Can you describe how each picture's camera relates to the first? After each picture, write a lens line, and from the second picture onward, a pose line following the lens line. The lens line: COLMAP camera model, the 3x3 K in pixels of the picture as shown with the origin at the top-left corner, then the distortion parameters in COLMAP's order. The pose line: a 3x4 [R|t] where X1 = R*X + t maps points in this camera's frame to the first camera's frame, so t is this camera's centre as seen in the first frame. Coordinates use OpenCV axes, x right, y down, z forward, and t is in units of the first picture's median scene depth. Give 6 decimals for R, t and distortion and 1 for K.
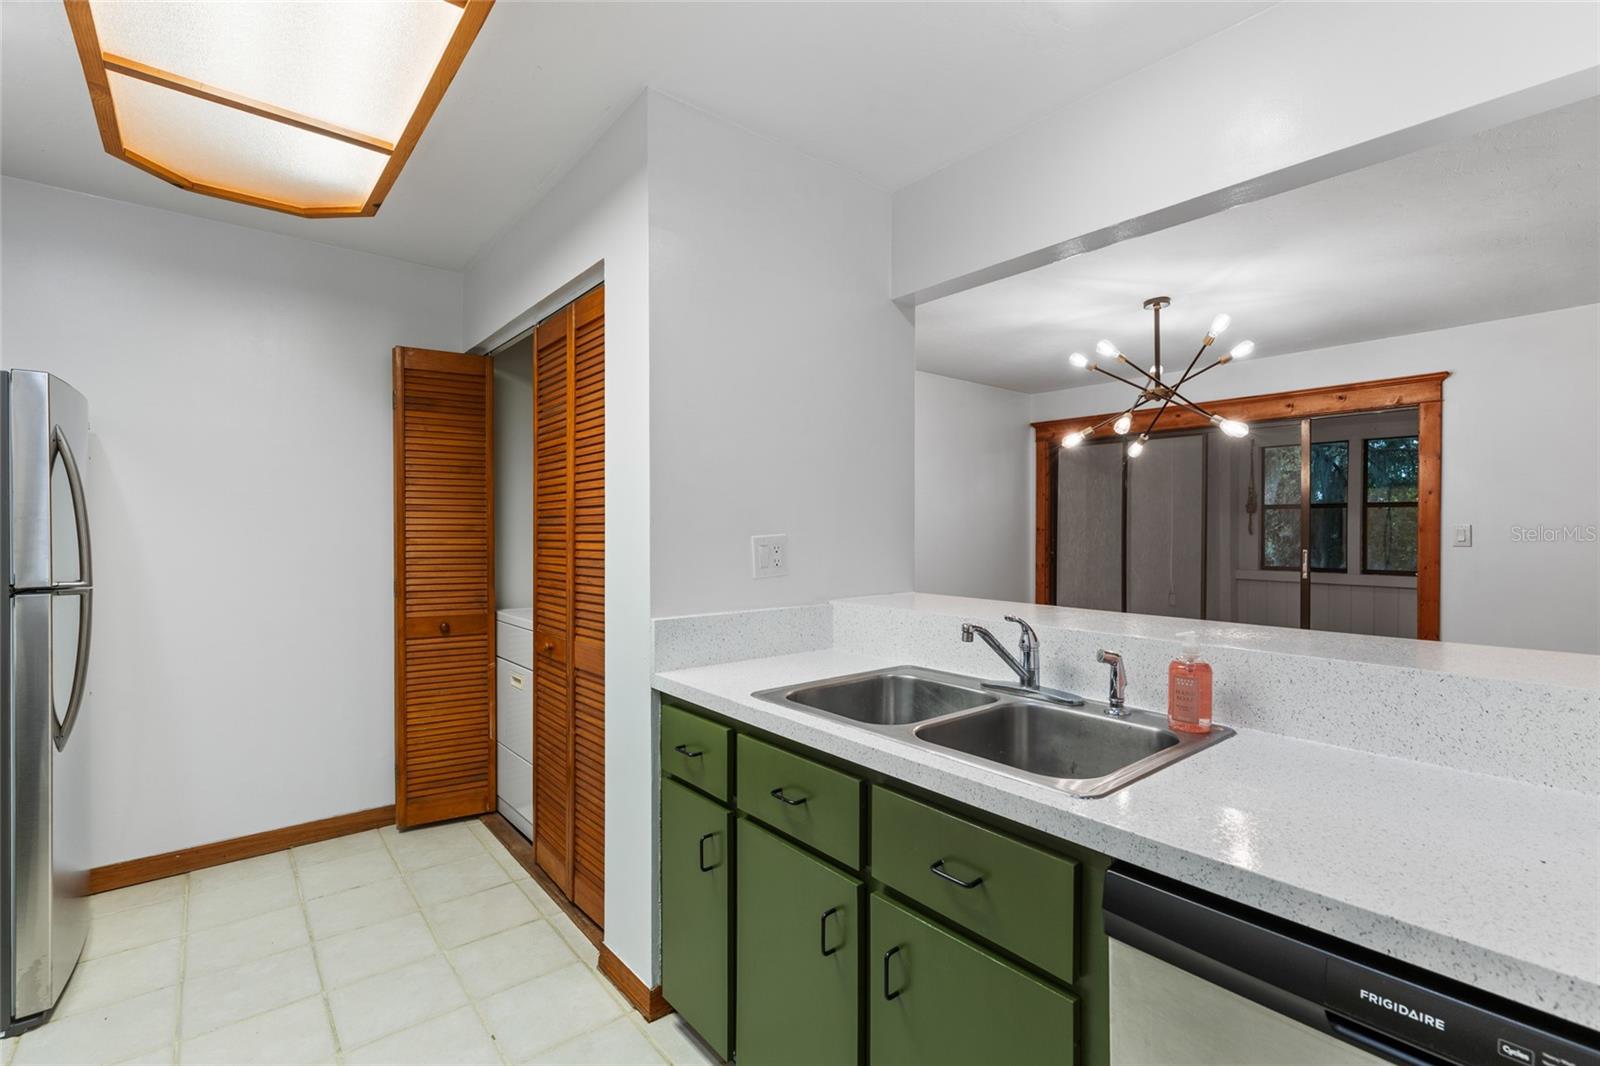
lens RADIAL K [[716.7, 0, 801.9], [0, 716.7, 532.6], [0, 0, 1]] dist [0.007142, -0.000822]
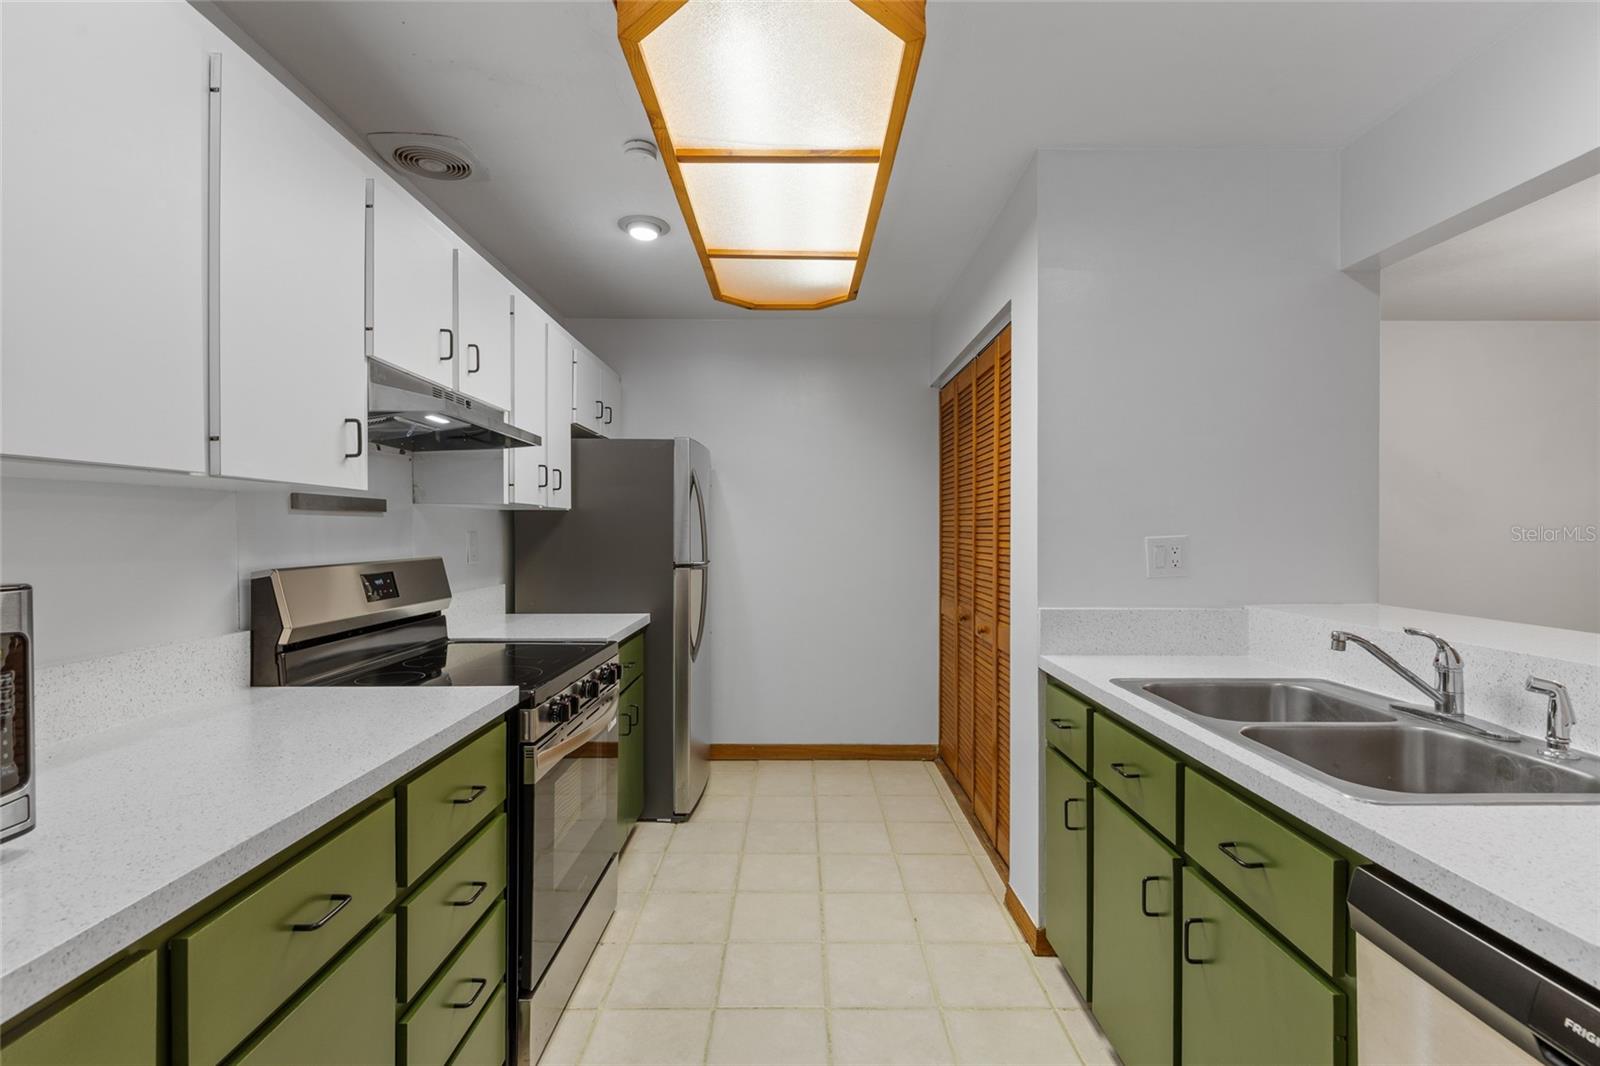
lens RADIAL K [[716.7, 0, 801.9], [0, 716.7, 532.6], [0, 0, 1]] dist [0.007142, -0.000822]
pose [[0.775648, 0.003107, -0.631158, 0.237428], [-0.004530, 0.999990, -0.000644, 0.001571], [0.631149, 0.003358, 0.775654, -0.146478]]
